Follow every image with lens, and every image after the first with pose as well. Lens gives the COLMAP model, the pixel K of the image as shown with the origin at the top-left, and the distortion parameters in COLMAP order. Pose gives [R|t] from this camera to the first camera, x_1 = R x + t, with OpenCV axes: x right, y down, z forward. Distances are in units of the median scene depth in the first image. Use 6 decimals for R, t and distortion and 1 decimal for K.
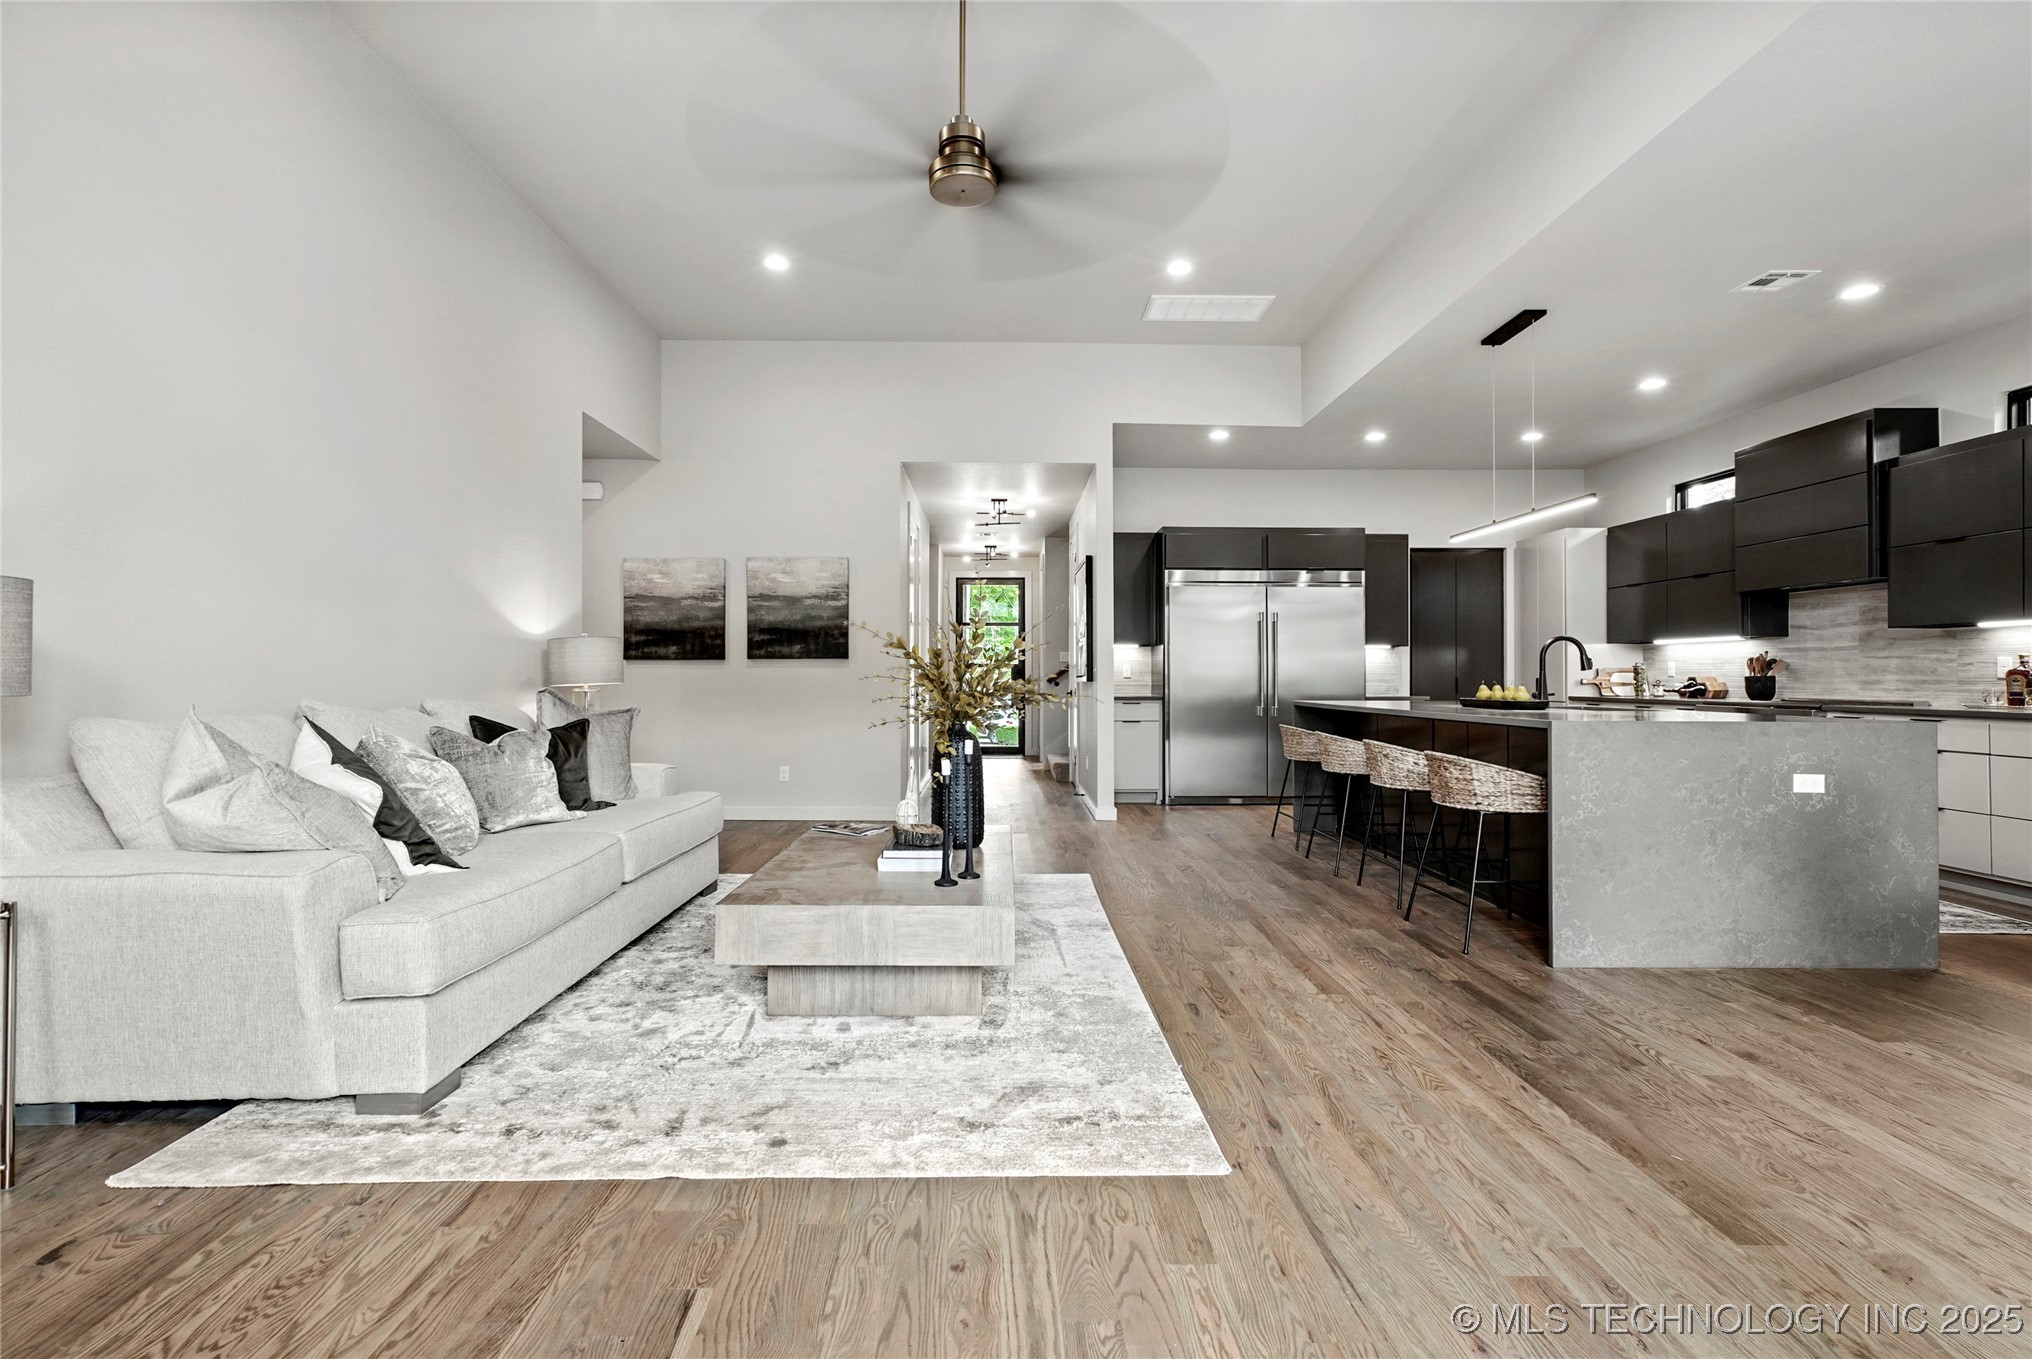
lens RADIAL K [[946.1, 0, 1015.7], [0, 946.1, 664.4], [0, 0, 1]] dist [0.013657, 0.001271]
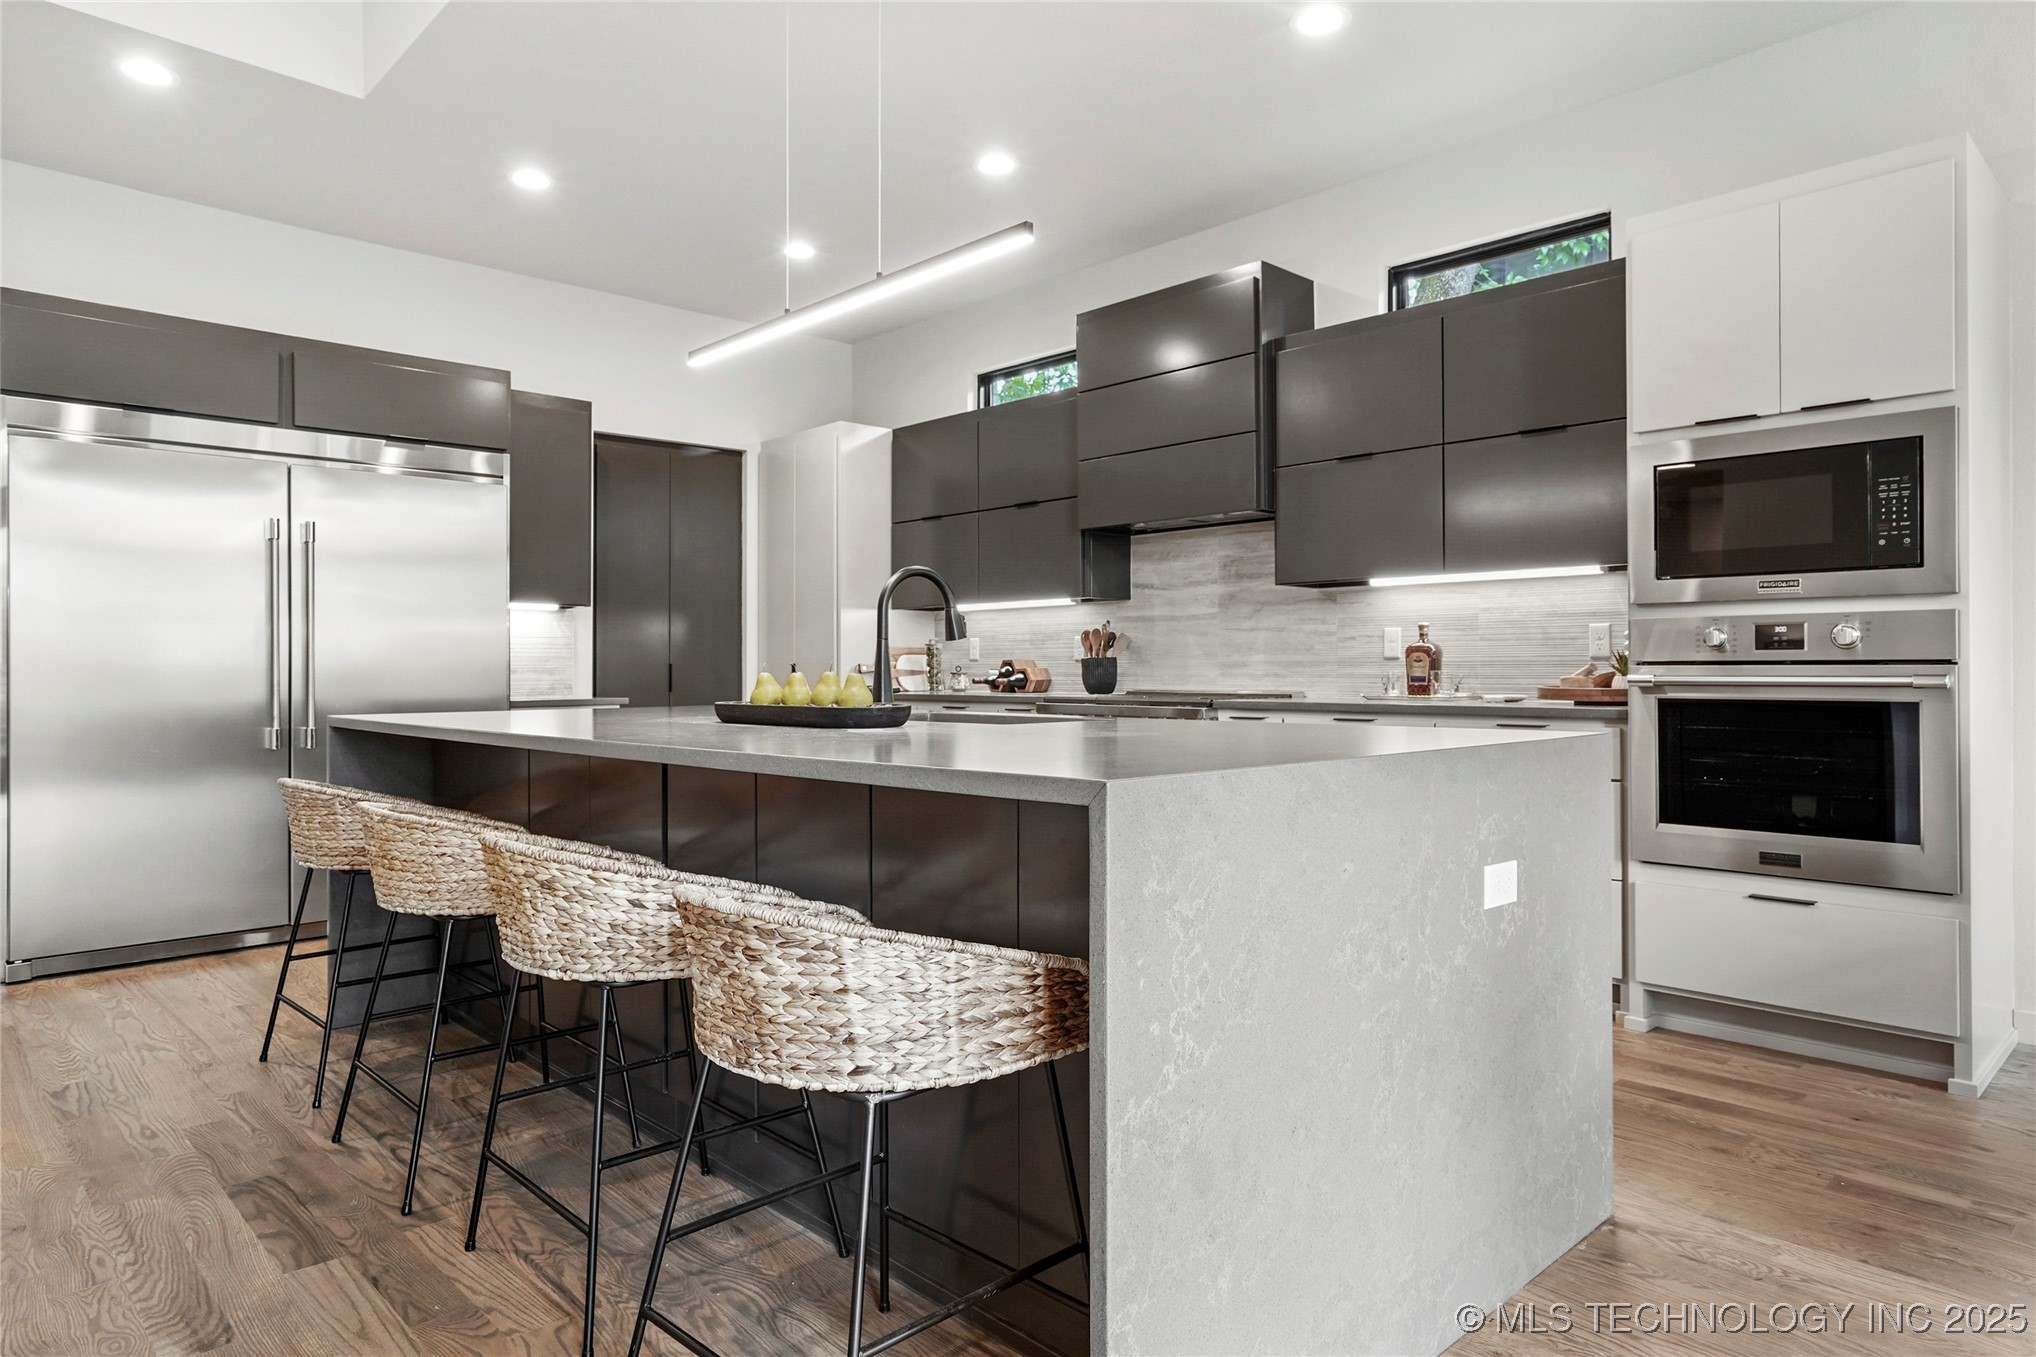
lens RADIAL K [[1230.2, 0, 1014.0], [0, 1230.2, 646.3], [0, 0, 1]] dist [-0.004438, 0.001882]
pose [[0.742571, 0.007109, 0.669730, 0.163326], [-0.002454, 0.999966, -0.007893, 0.011722], [-0.669763, 0.004217, 0.742563, 0.418306]]
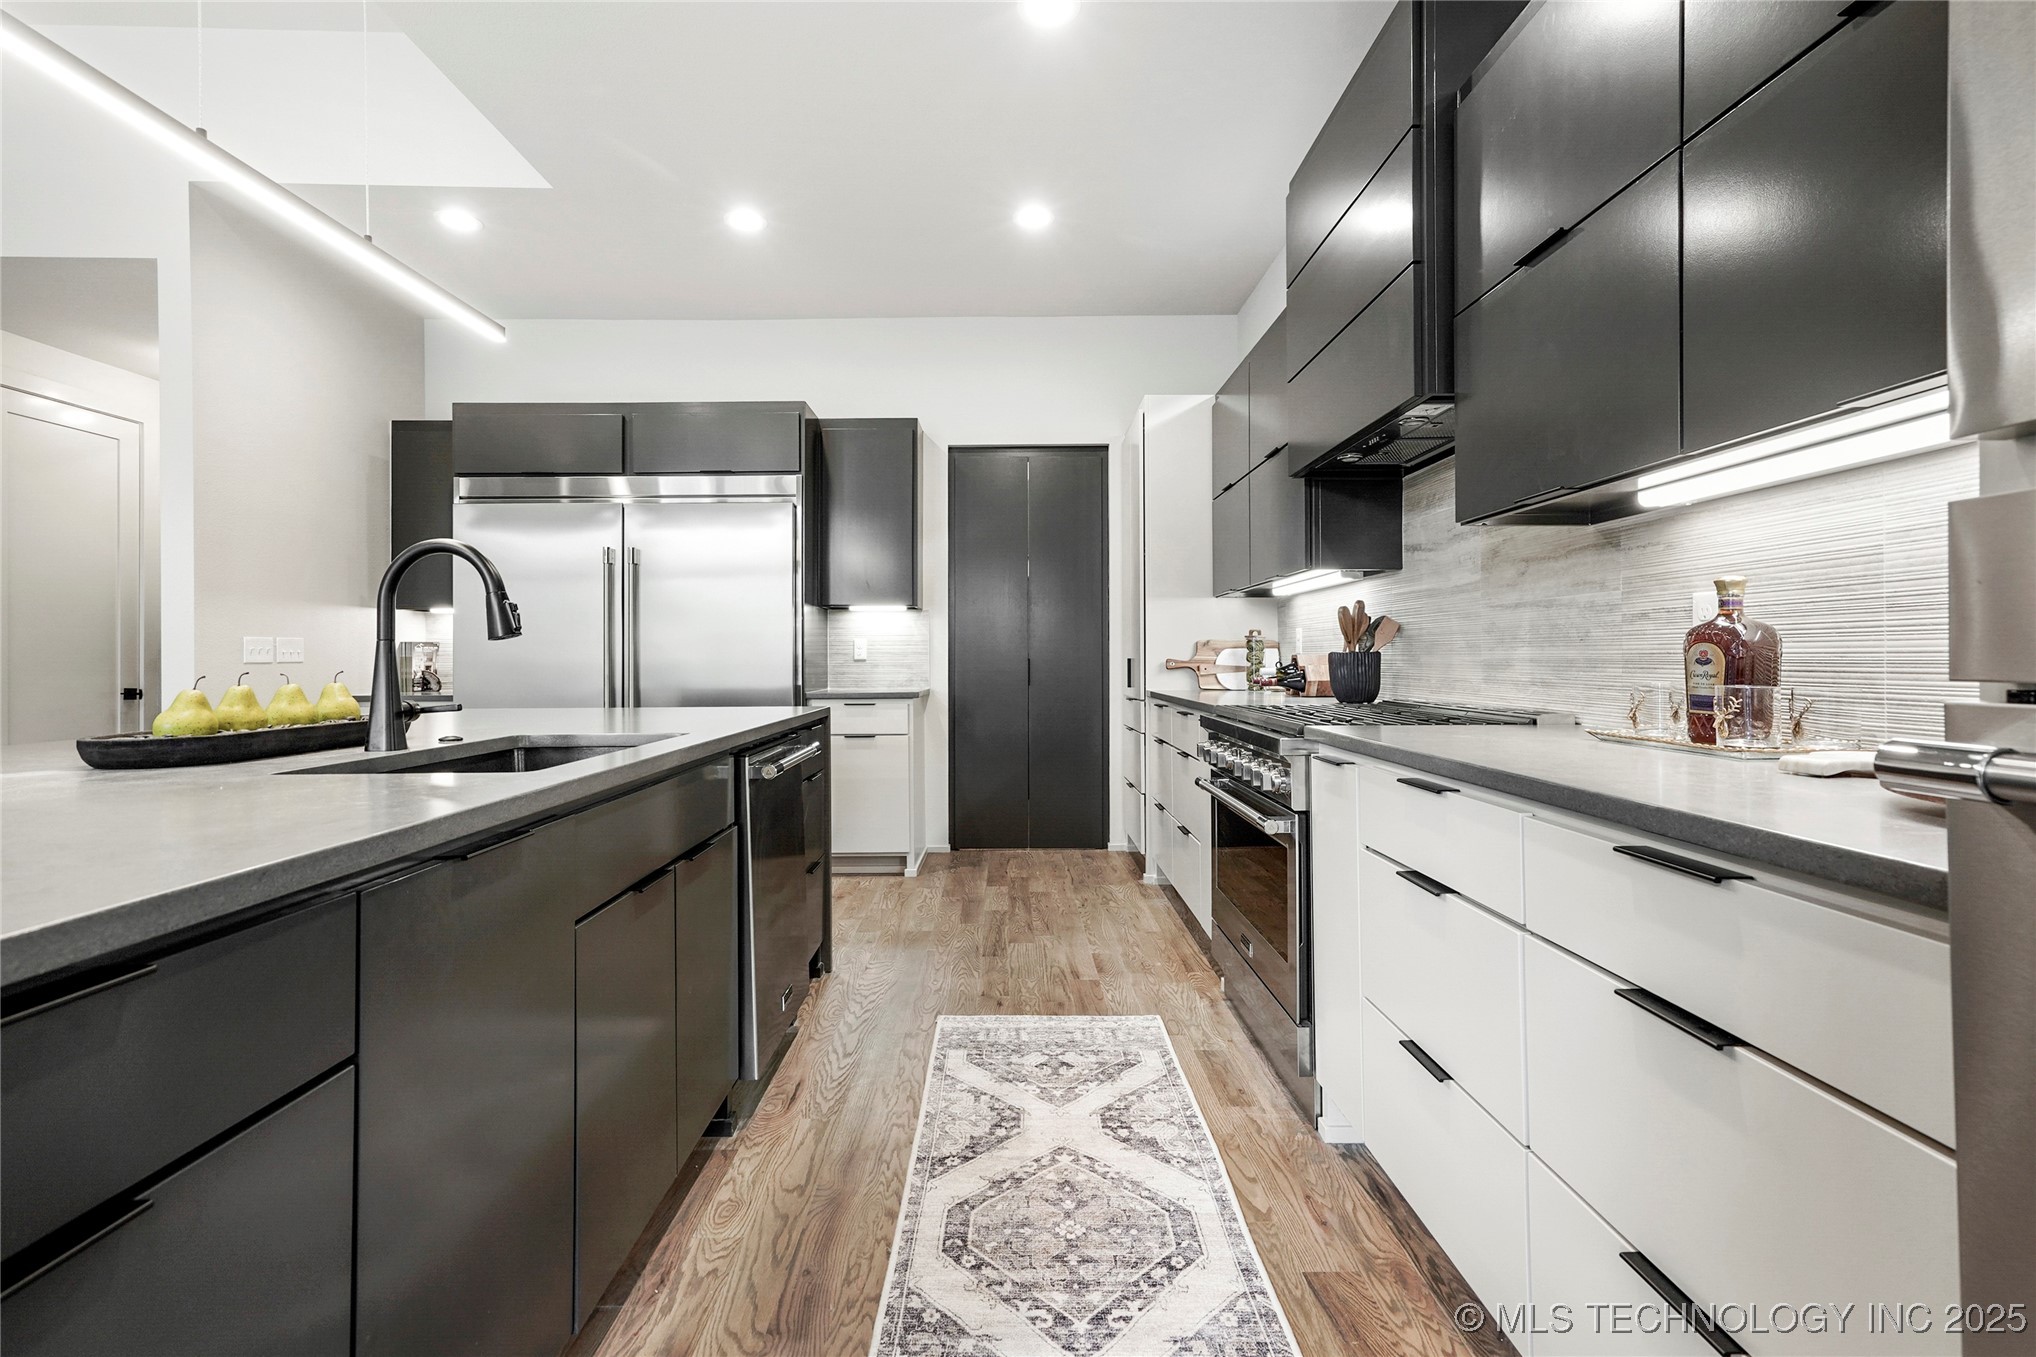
lens RADIAL K [[947.9, 0, 1012.1], [0, 947.9, 664.3], [0, 0, 1]] dist [0.013657, 0.001271]
pose [[0.999422, -0.006253, -0.033409, 0.657413], [0.006869, 0.999808, 0.018377, 0.008714], [0.033288, -0.018596, 0.999273, 0.539288]]
